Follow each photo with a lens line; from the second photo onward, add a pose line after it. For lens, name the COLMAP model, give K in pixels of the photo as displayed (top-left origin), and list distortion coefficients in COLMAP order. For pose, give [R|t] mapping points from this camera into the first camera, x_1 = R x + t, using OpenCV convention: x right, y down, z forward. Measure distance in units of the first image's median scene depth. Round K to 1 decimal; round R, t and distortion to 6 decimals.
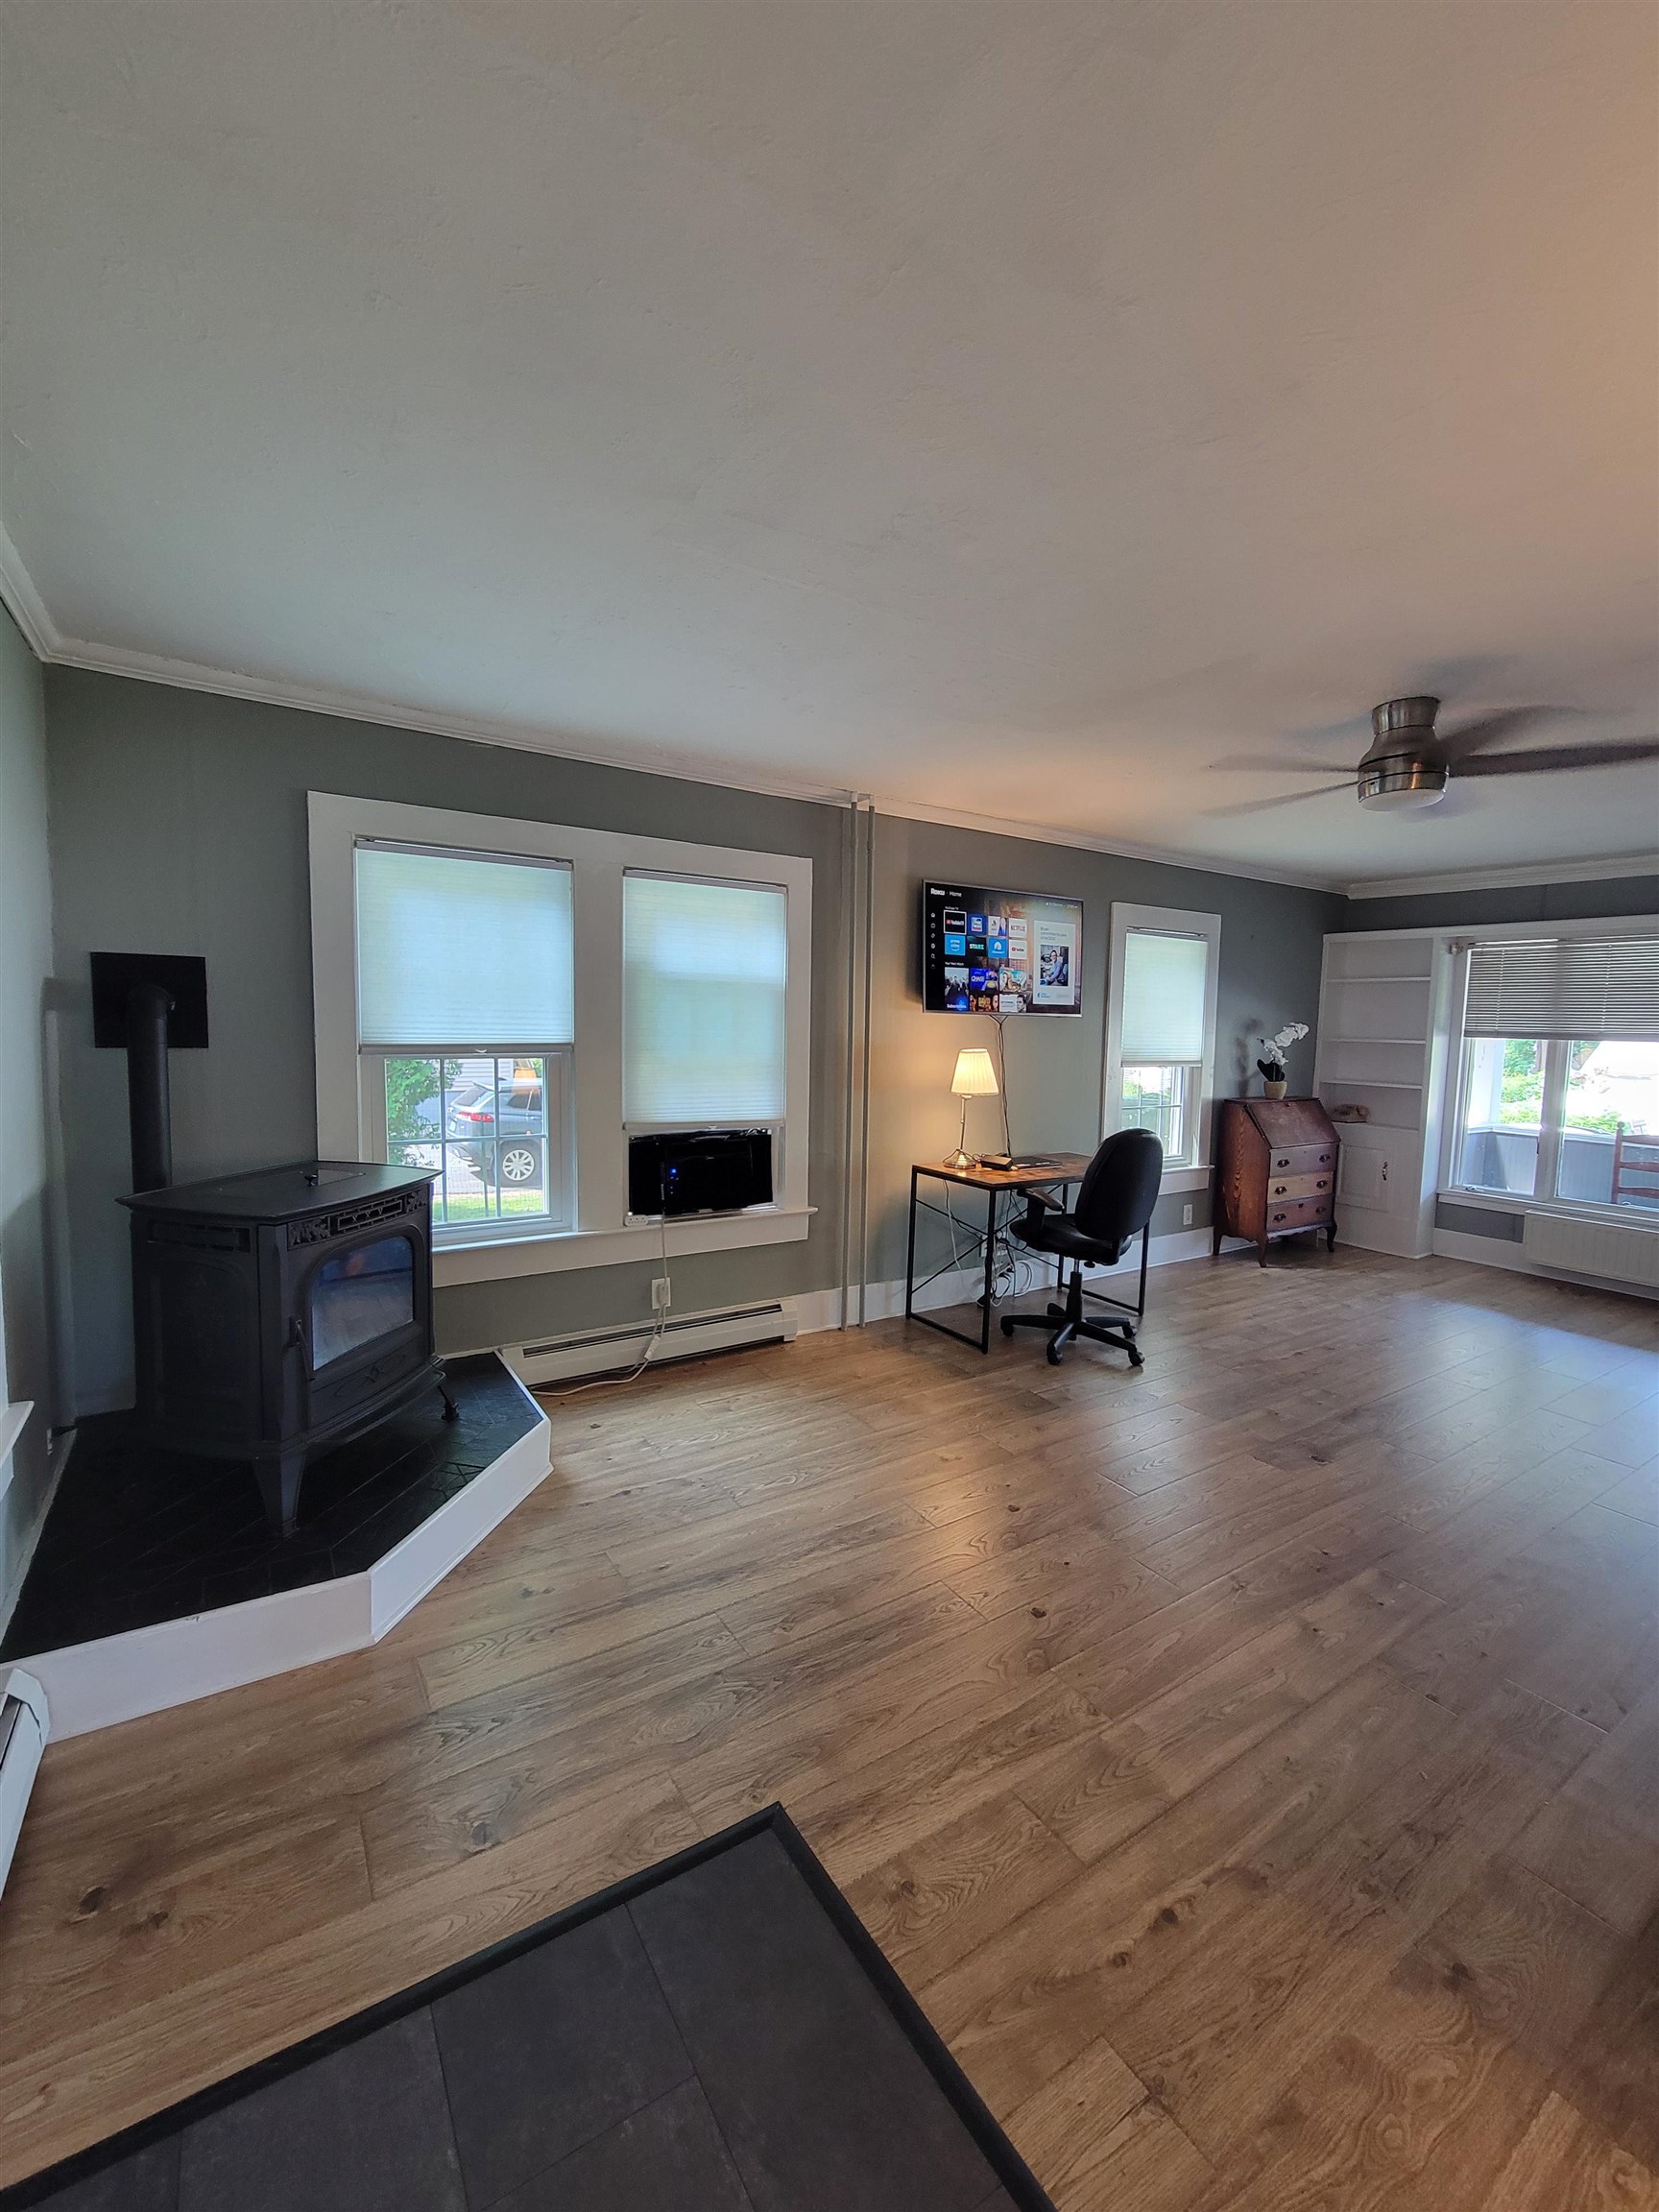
lens RADIAL K [[907.3, 0, 789.1], [0, 907.3, 1092.8], [0, 0, 1]] dist [-0.004055, 0.000238]
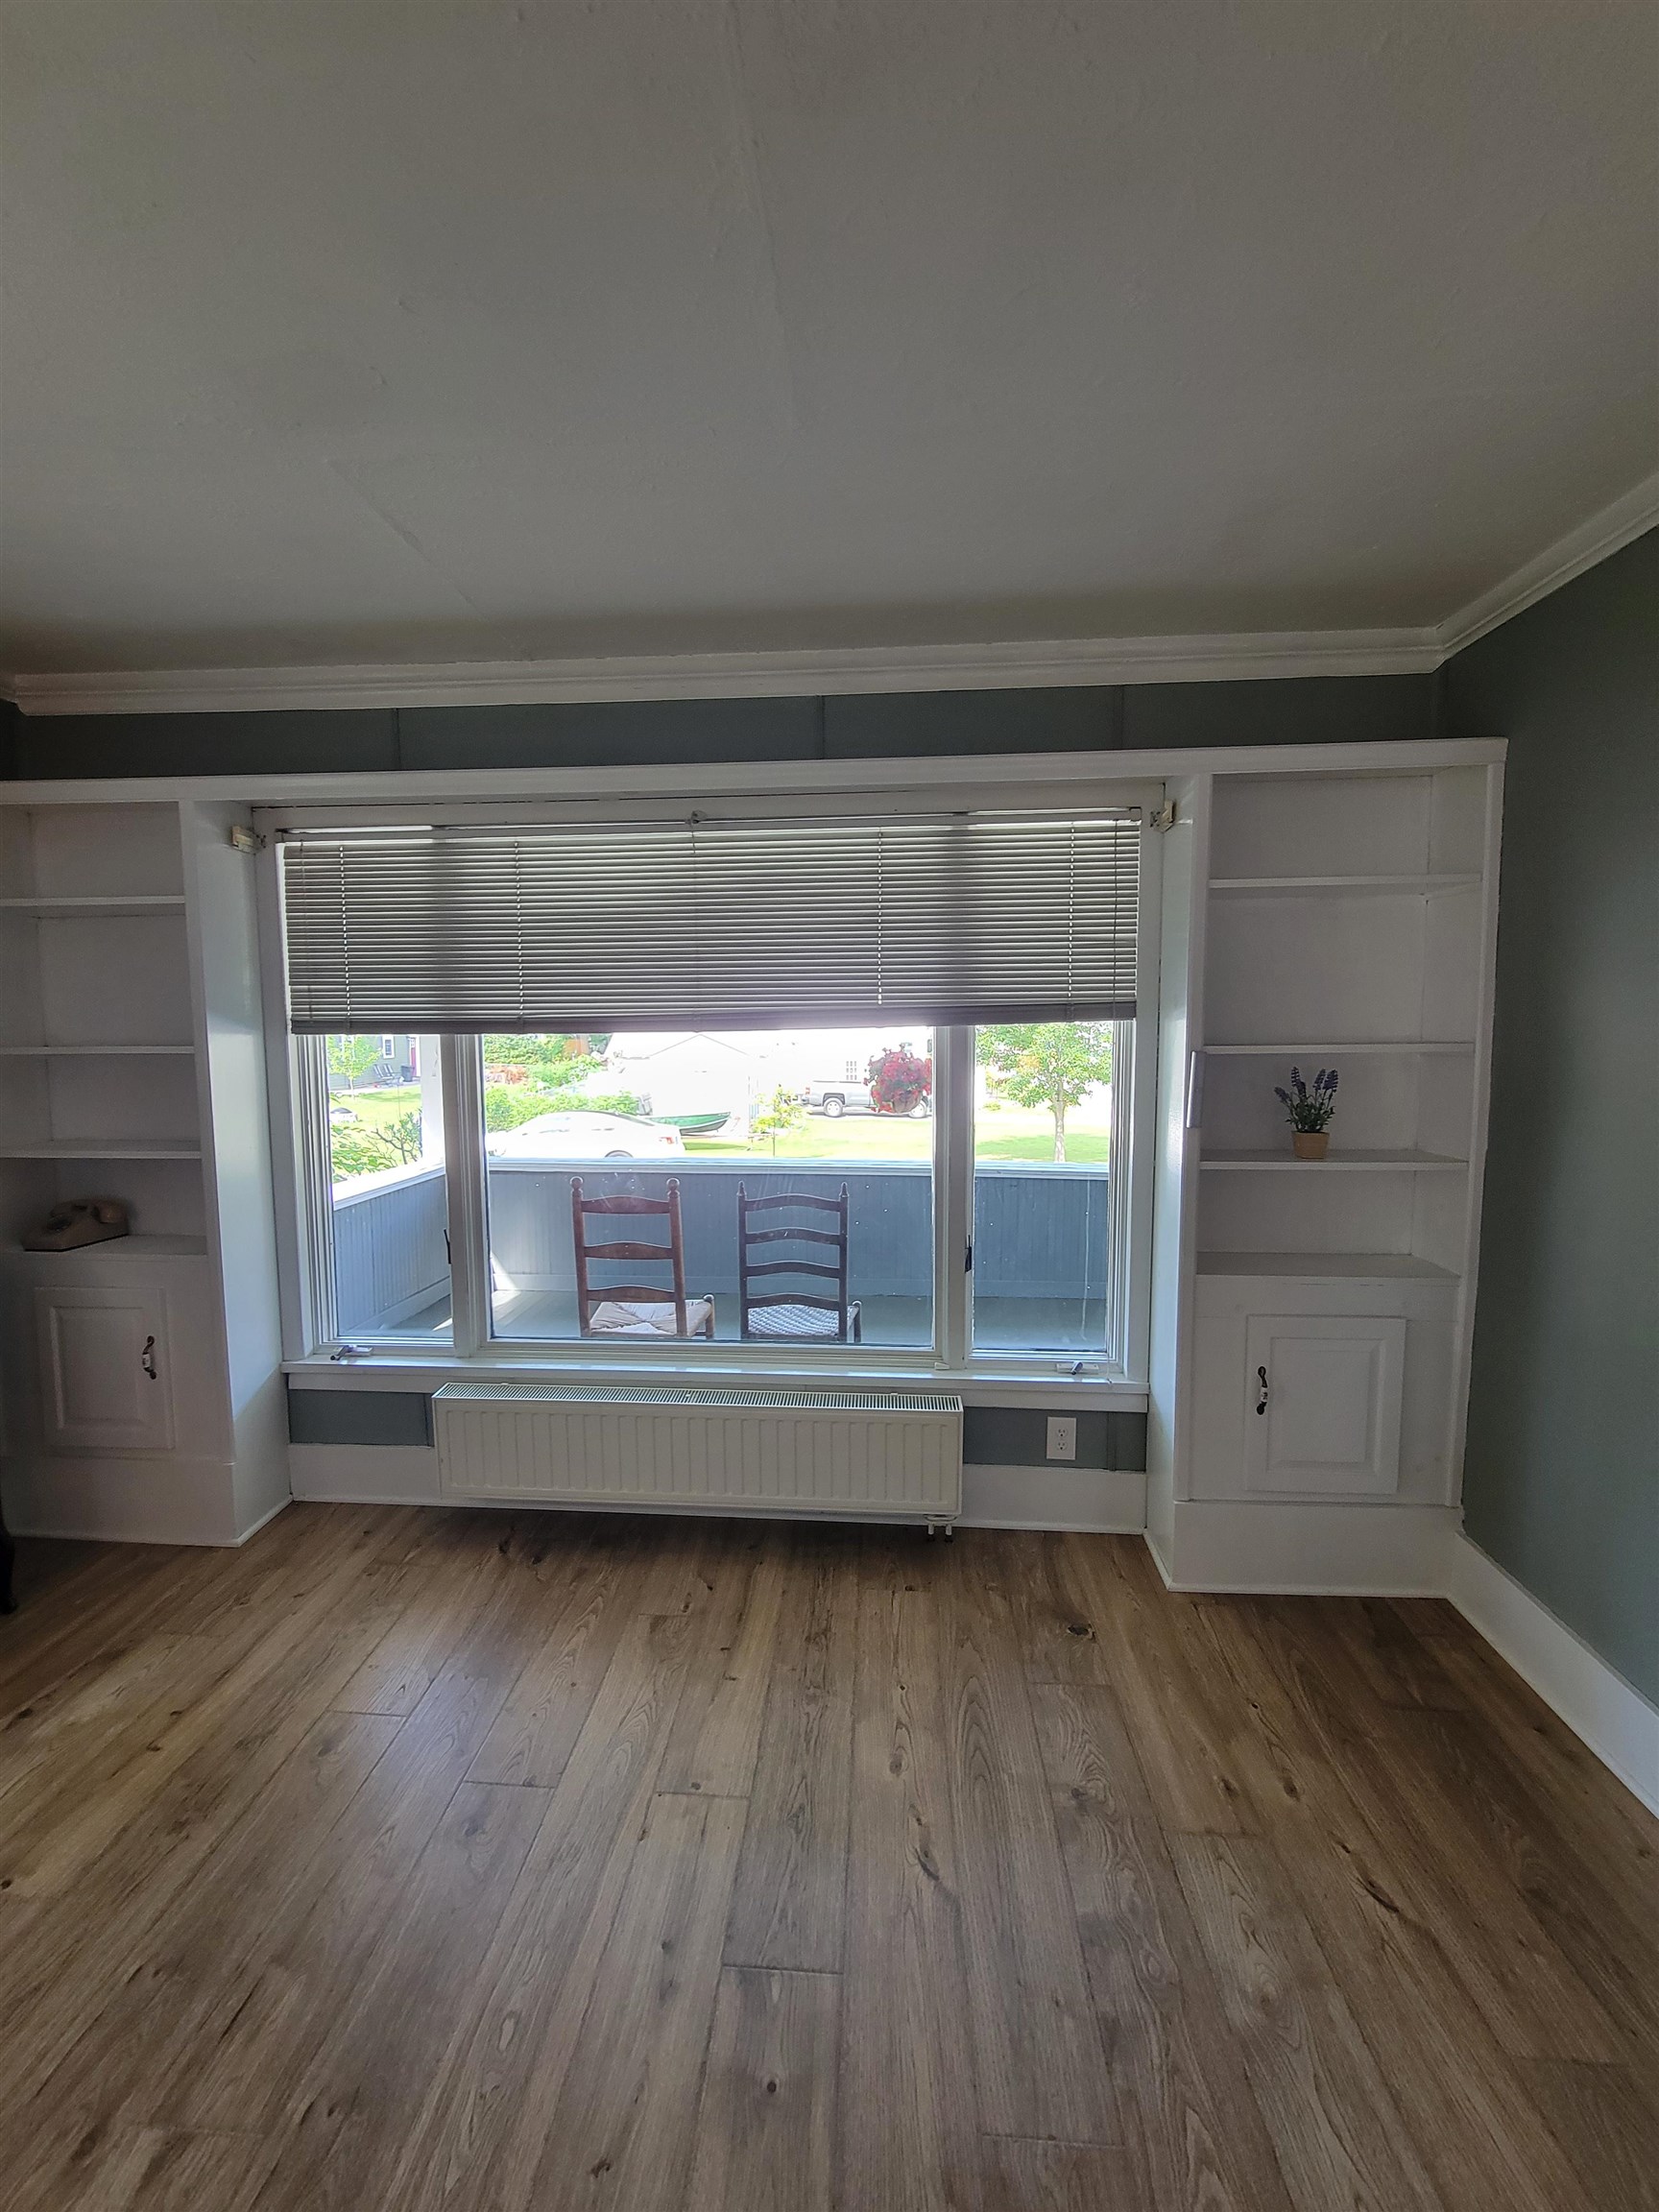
lens RADIAL K [[907.3, 0, 825.2], [0, 907.3, 1101.8], [0, 0, 1]] dist [-0.004055, 0.000238]
pose [[0.585999, -0.094476, 0.804786, 0.664681], [0.081207, 0.995027, 0.057678, -0.039909], [-0.806233, 0.031555, 0.590757, 0.638968]]
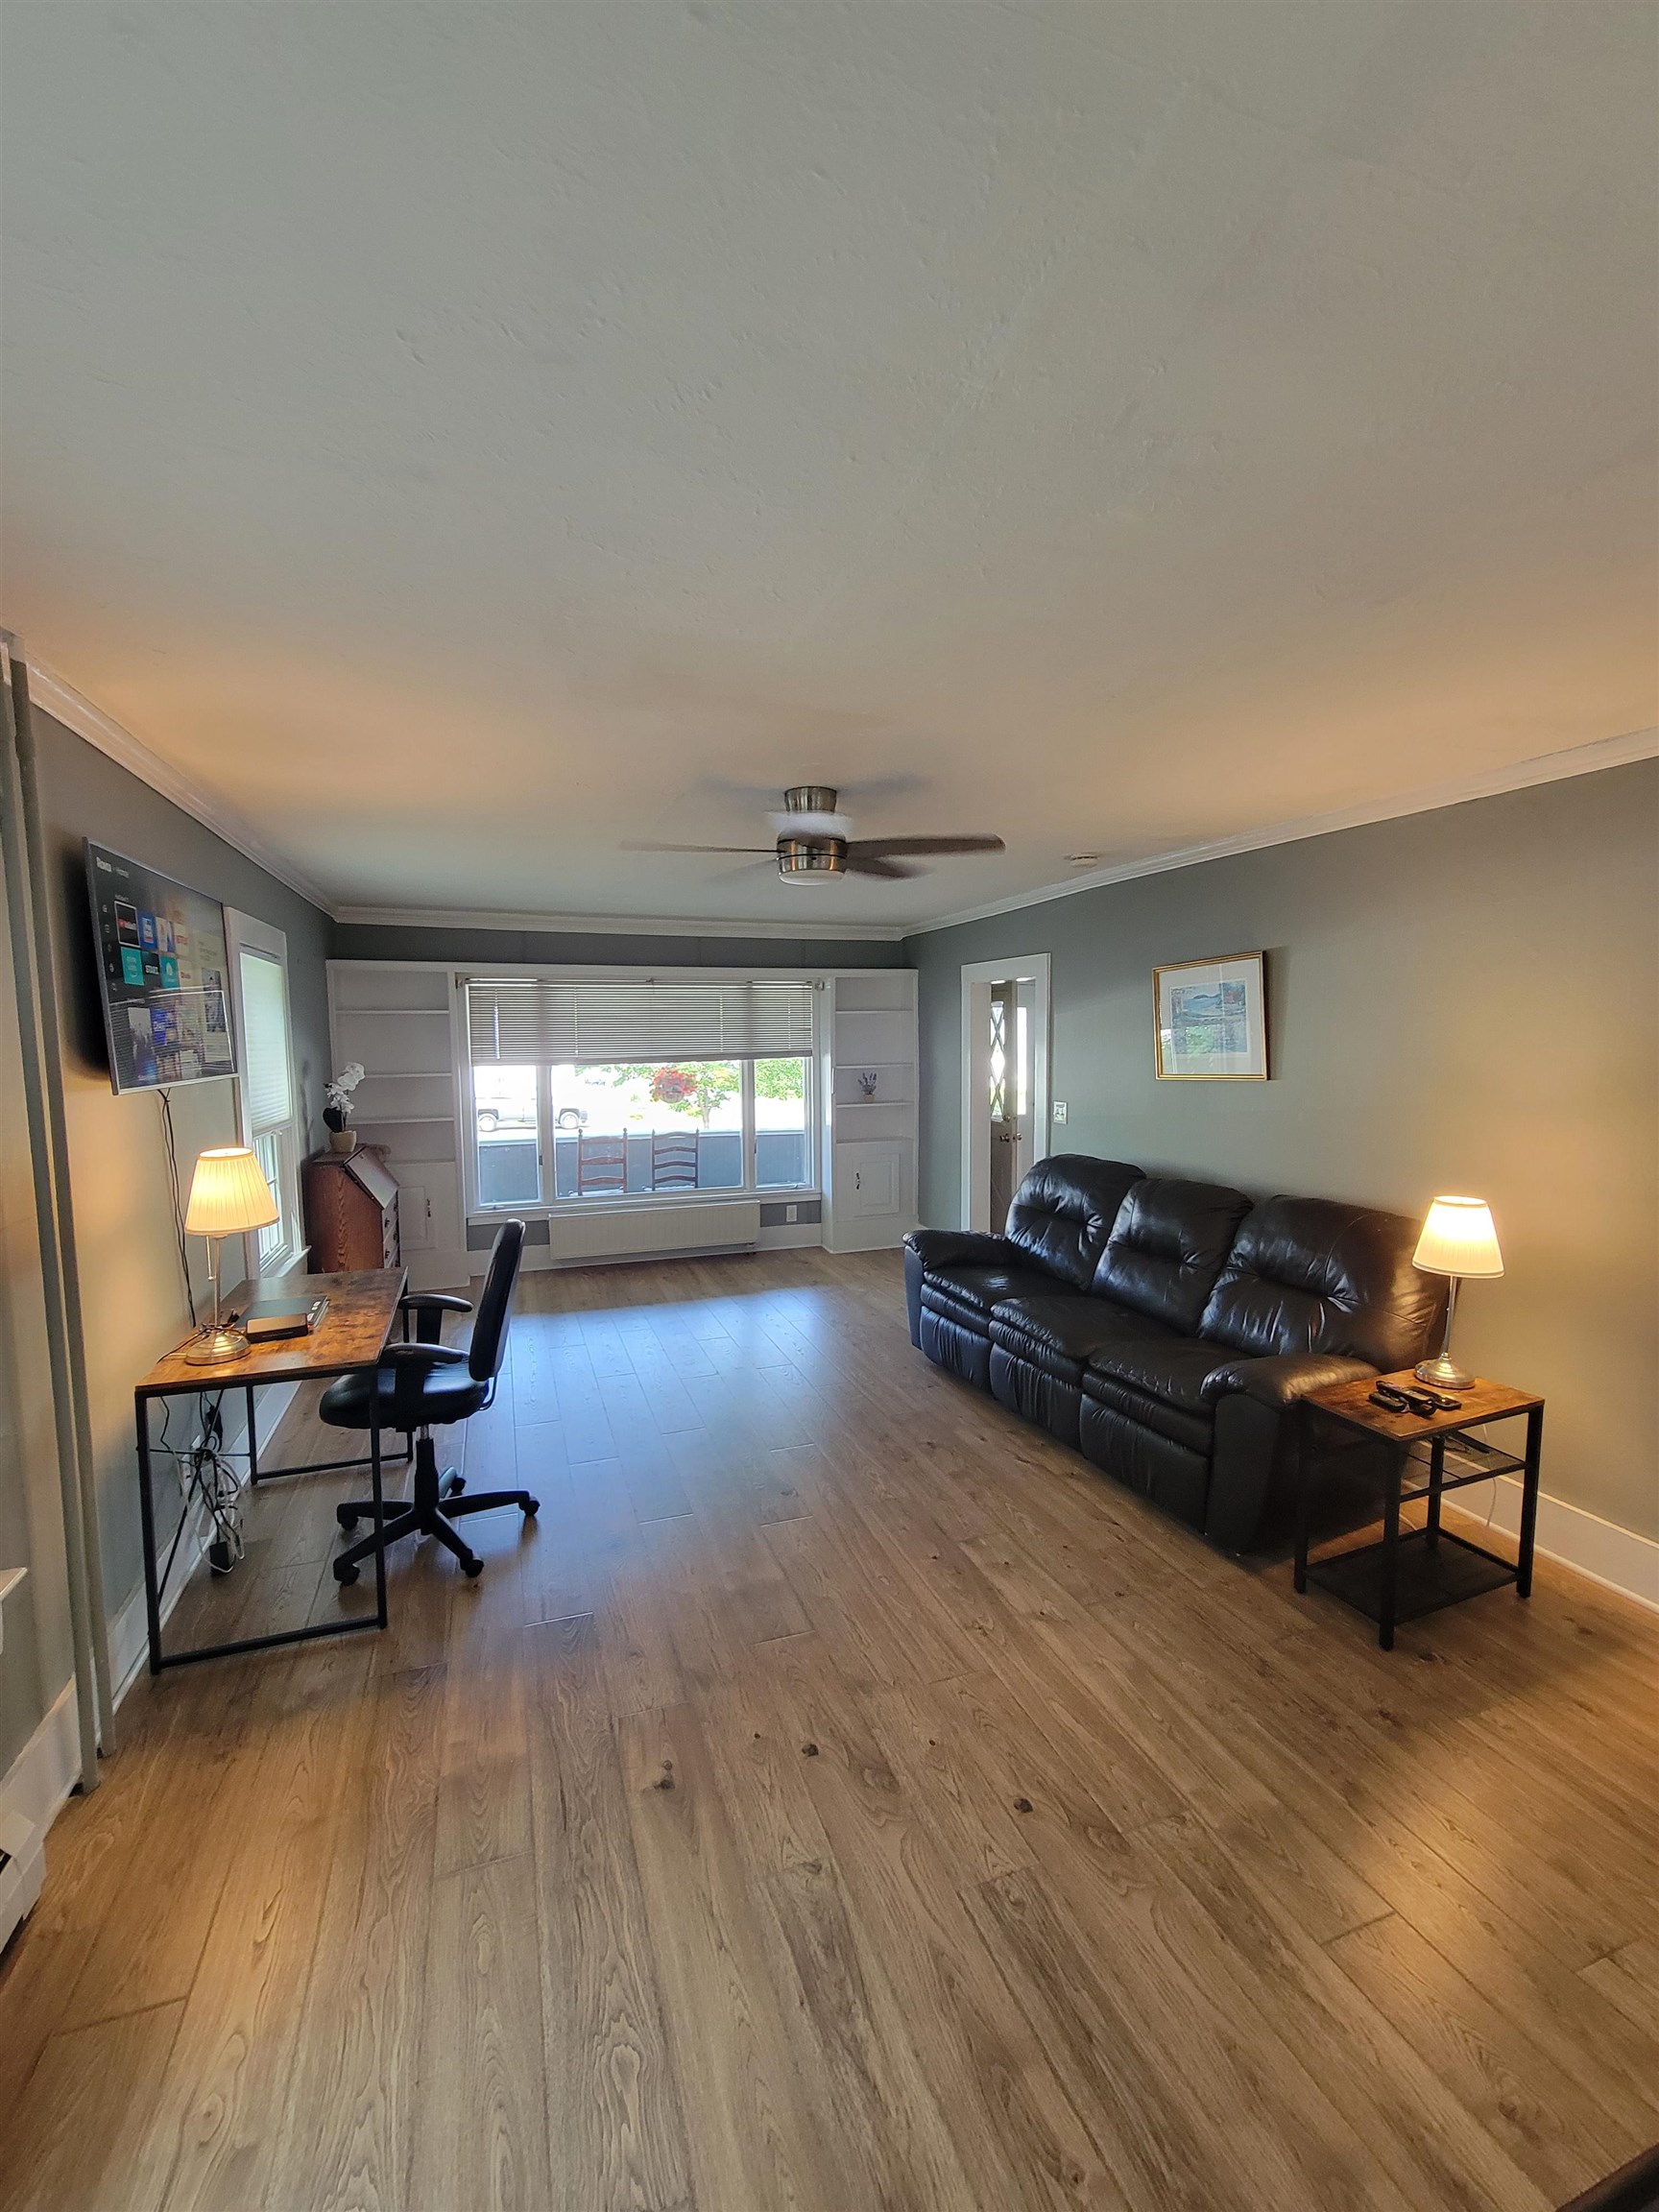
lens RADIAL K [[907.3, 0, 830.4], [0, 907.3, 1106.7], [0, 0, 1]] dist [-0.004055, 0.000238]
pose [[0.201116, -0.100993, 0.974347, -0.260578], [0.090847, 0.992307, 0.084103, -0.084199], [-0.975346, 0.071602, 0.208744, 0.468883]]
